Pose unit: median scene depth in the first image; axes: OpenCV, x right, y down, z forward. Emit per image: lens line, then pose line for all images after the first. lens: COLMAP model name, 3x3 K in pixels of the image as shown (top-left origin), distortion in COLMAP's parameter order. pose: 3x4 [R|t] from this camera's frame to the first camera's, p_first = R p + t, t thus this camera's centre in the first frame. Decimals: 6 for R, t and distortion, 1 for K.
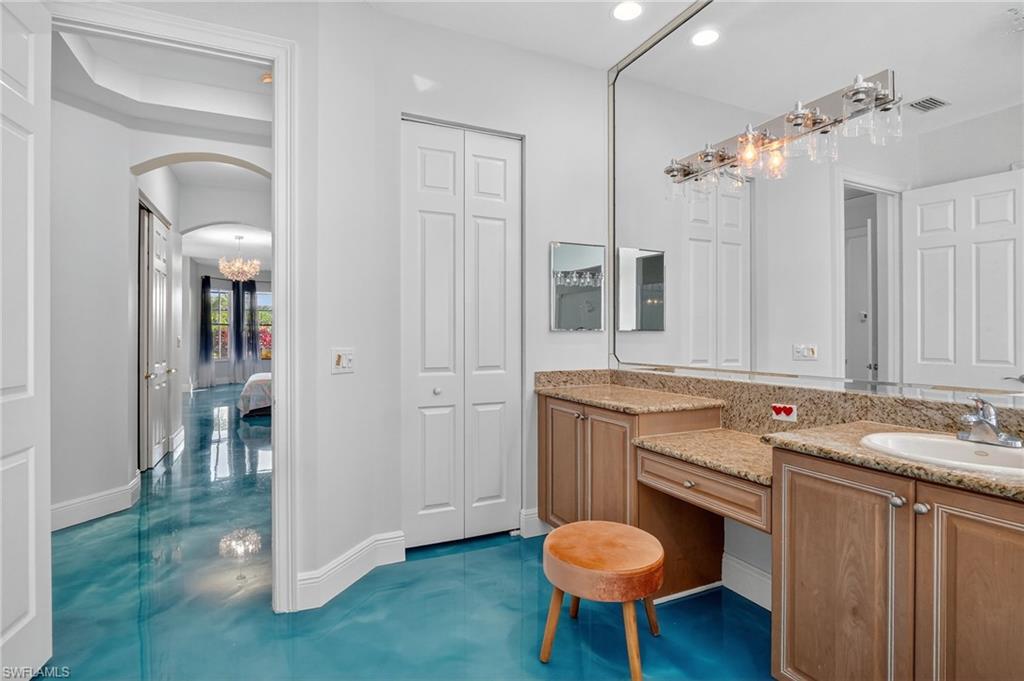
lens RADIAL K [[501.2, 0, 510.1], [0, 501.2, 337.2], [0, 0, 1]] dist [-0.001819, -0.000570]
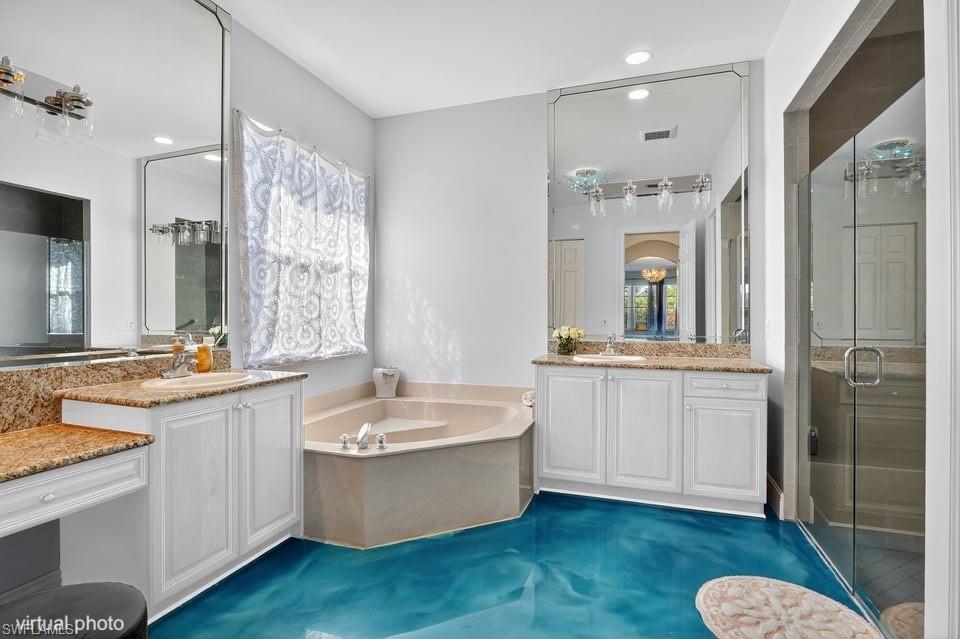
lens RADIAL K [[472.3, 0, 478.7], [0, 472.3, 314.3], [0, 0, 1]] dist [-0.001809, -0.000290]
pose [[-0.716049, 0.001184, 0.698049, -0.693550], [0.000965, 0.999999, -0.000706, 0.000490], [-0.698050, 0.000168, -0.716049, 1.108272]]
